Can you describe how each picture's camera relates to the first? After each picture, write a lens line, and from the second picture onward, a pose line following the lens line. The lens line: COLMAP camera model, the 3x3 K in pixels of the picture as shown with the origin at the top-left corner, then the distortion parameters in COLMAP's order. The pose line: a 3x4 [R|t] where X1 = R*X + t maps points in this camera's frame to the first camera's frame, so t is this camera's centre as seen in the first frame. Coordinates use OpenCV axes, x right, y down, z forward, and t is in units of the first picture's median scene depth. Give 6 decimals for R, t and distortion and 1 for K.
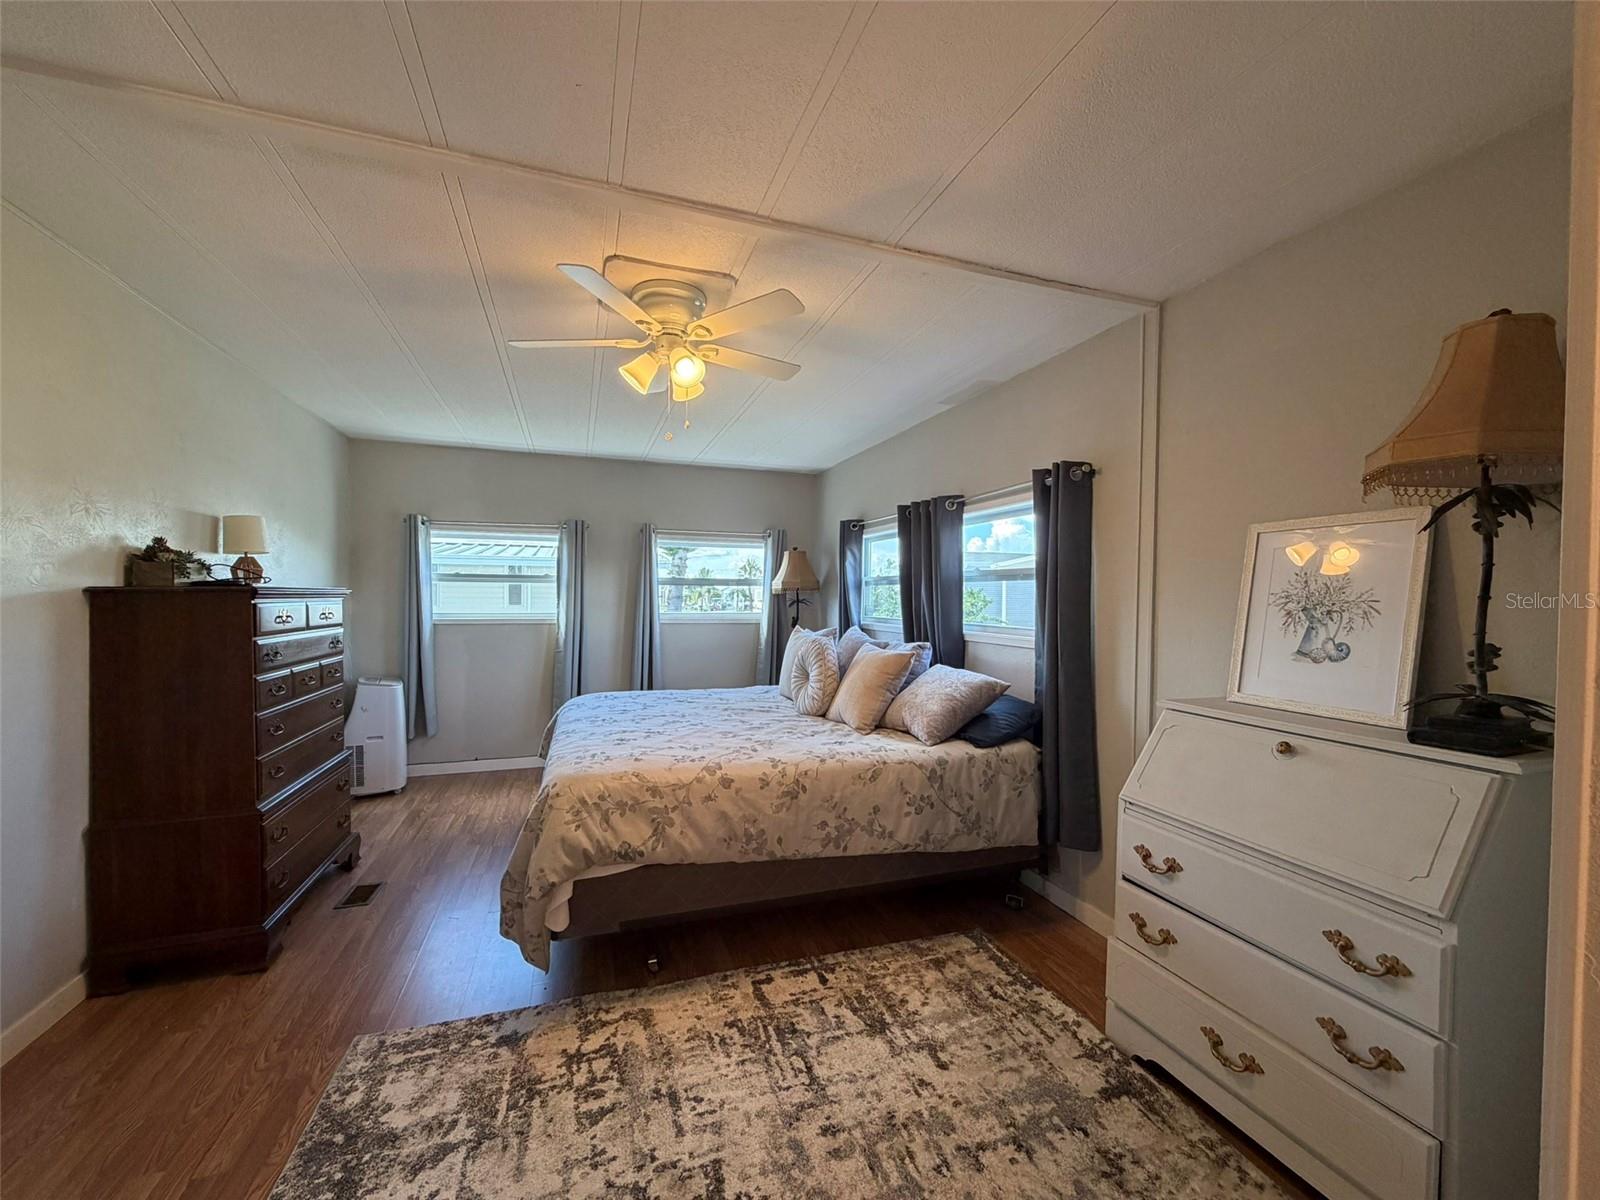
lens RADIAL K [[635.4, 0, 799.3], [0, 635.4, 600.4], [0, 0, 1]] dist [-0.000975, 0.000035]
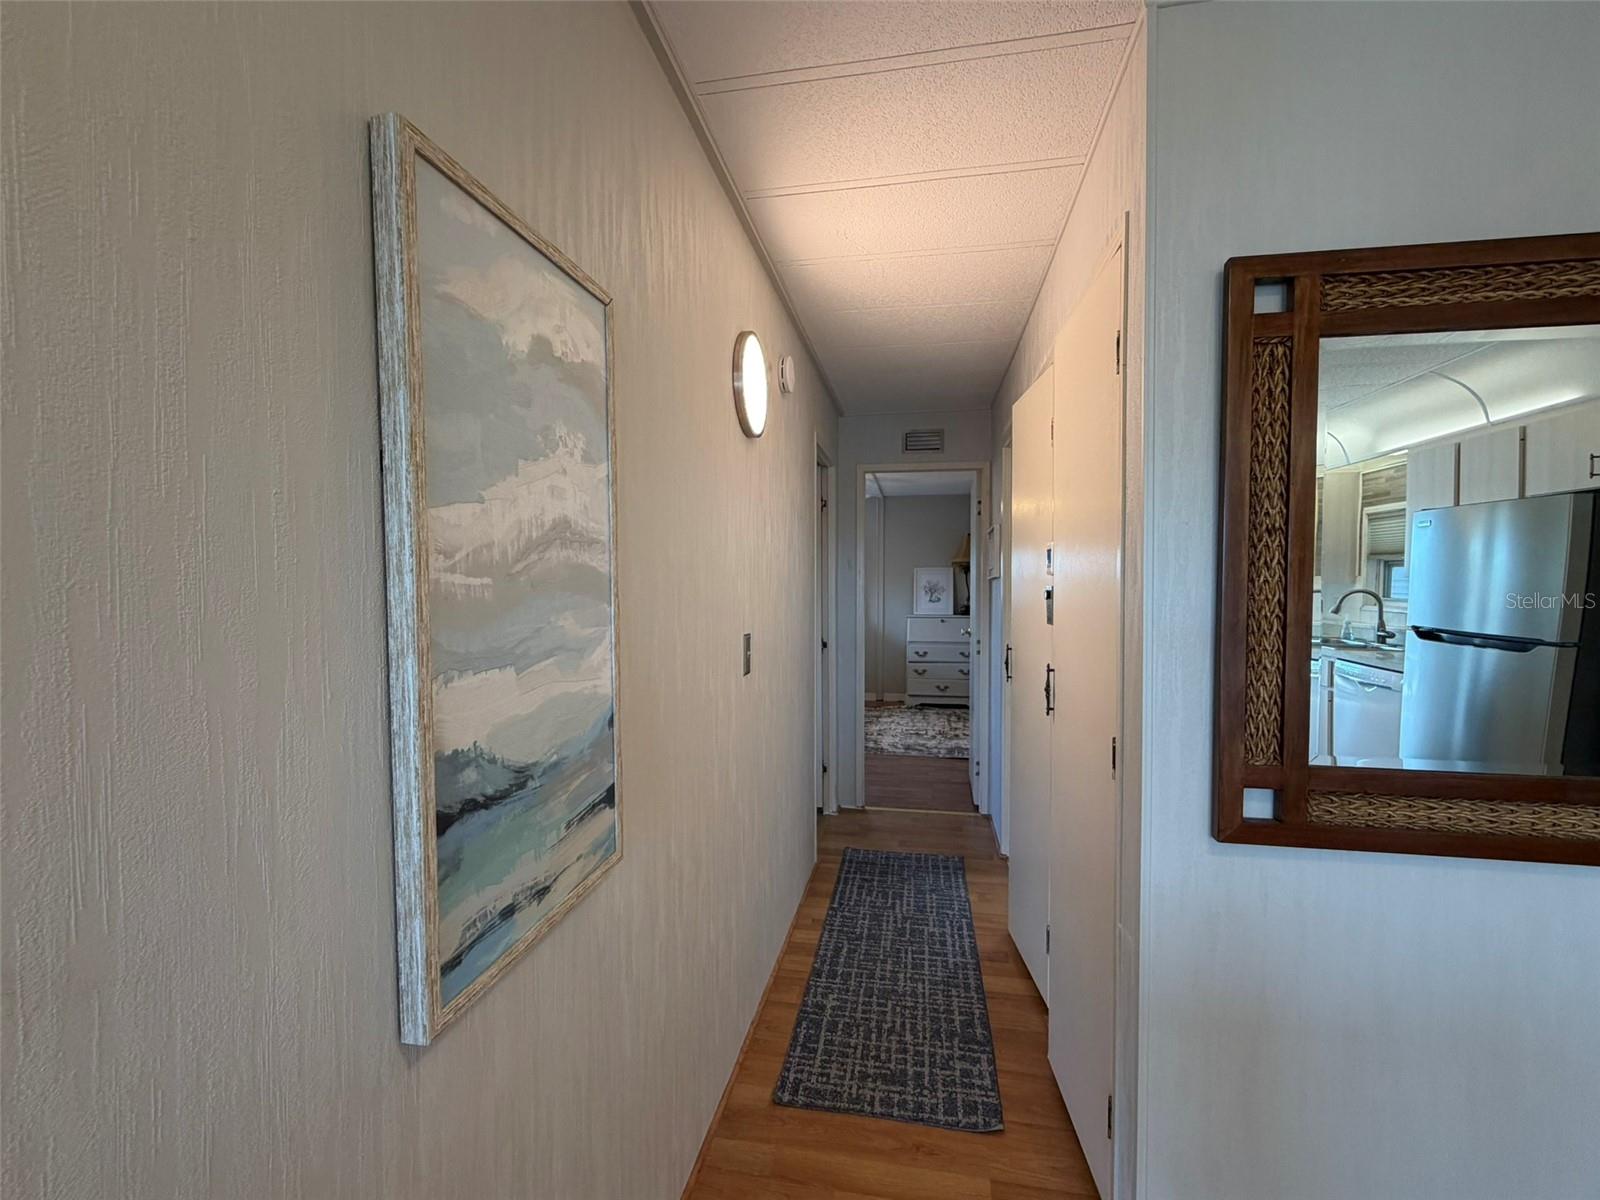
lens RADIAL K [[683.0, 0, 803.5], [0, 683.0, 596.1], [0, 0, 1]] dist [0.001211, -0.001279]
pose [[0.486676, -0.021455, 0.873319, -3.215012], [0.009237, 0.999769, 0.019414, -0.036595], [-0.873534, -0.001382, 0.486761, -0.404116]]
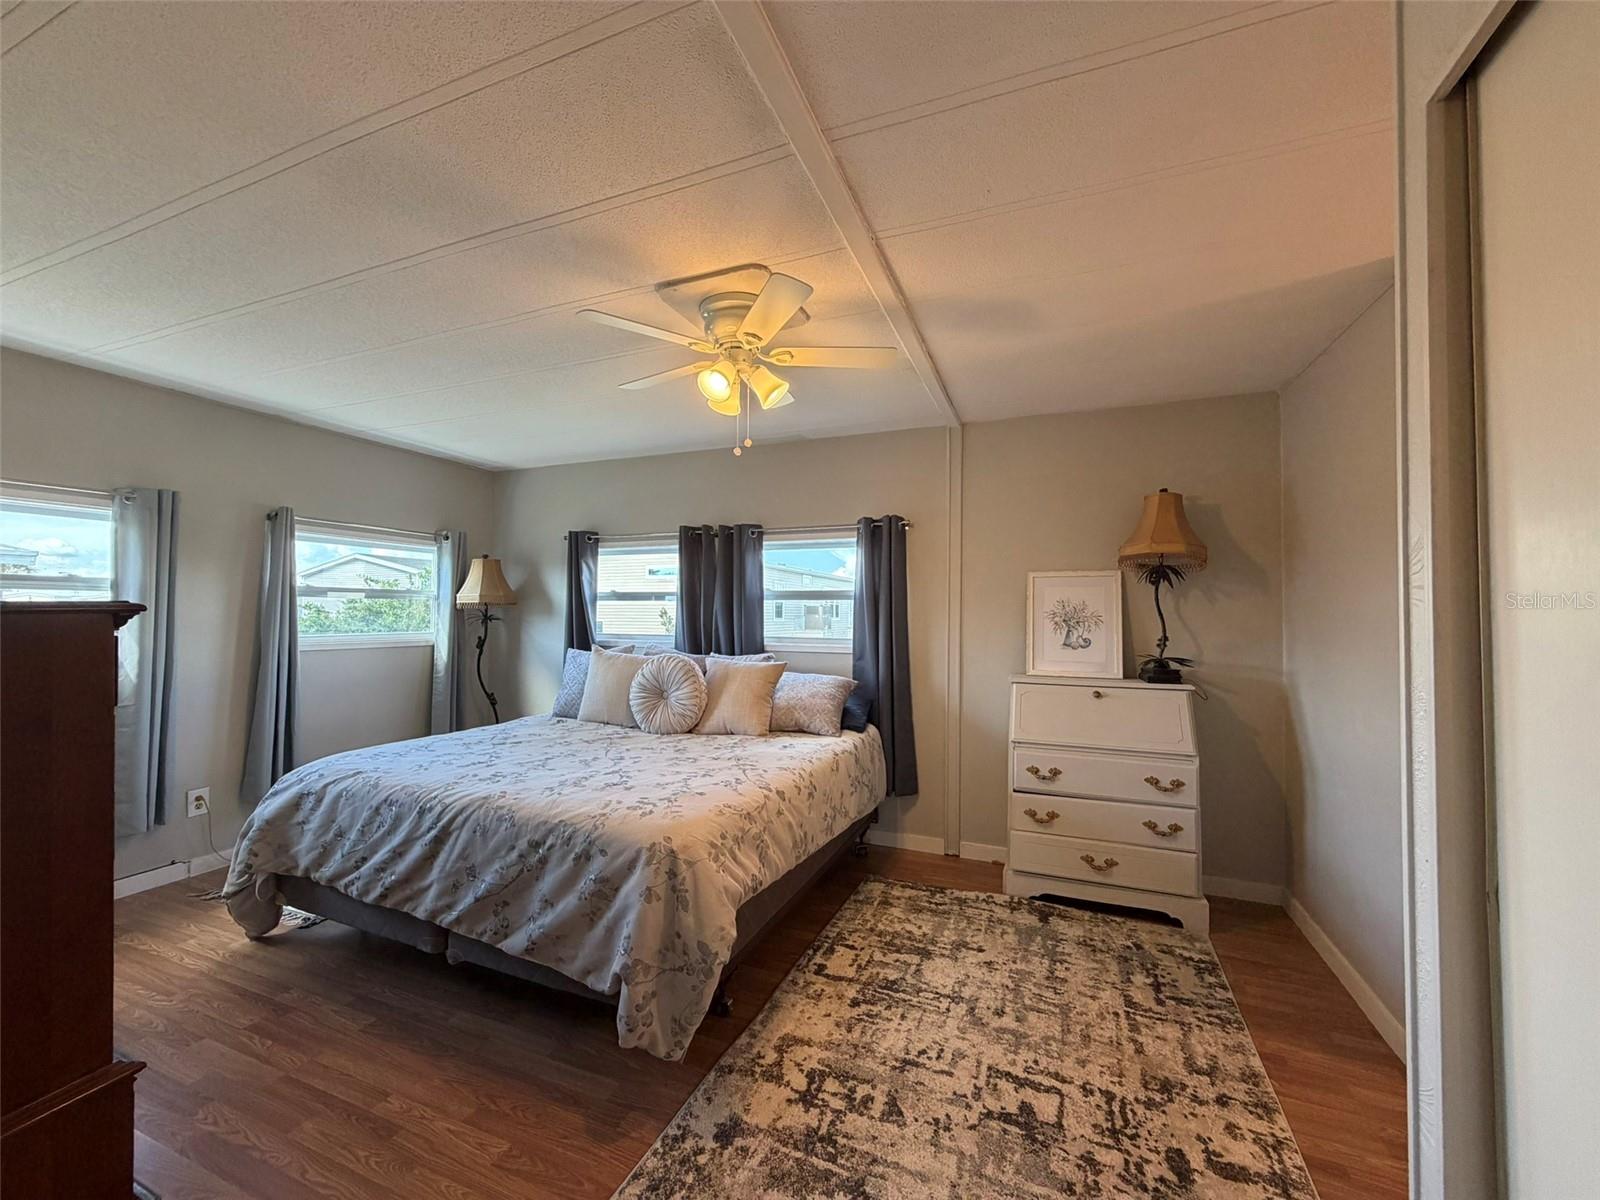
lens RADIAL K [[635.4, 0, 794.8], [0, 635.4, 600.2], [0, 0, 1]] dist [-0.000975, 0.000035]
pose [[0.662290, 0.010738, 0.749171, -1.025906], [0.004092, 0.999831, -0.017948, -0.014635], [-0.749236, 0.014952, 0.662134, 0.342160]]
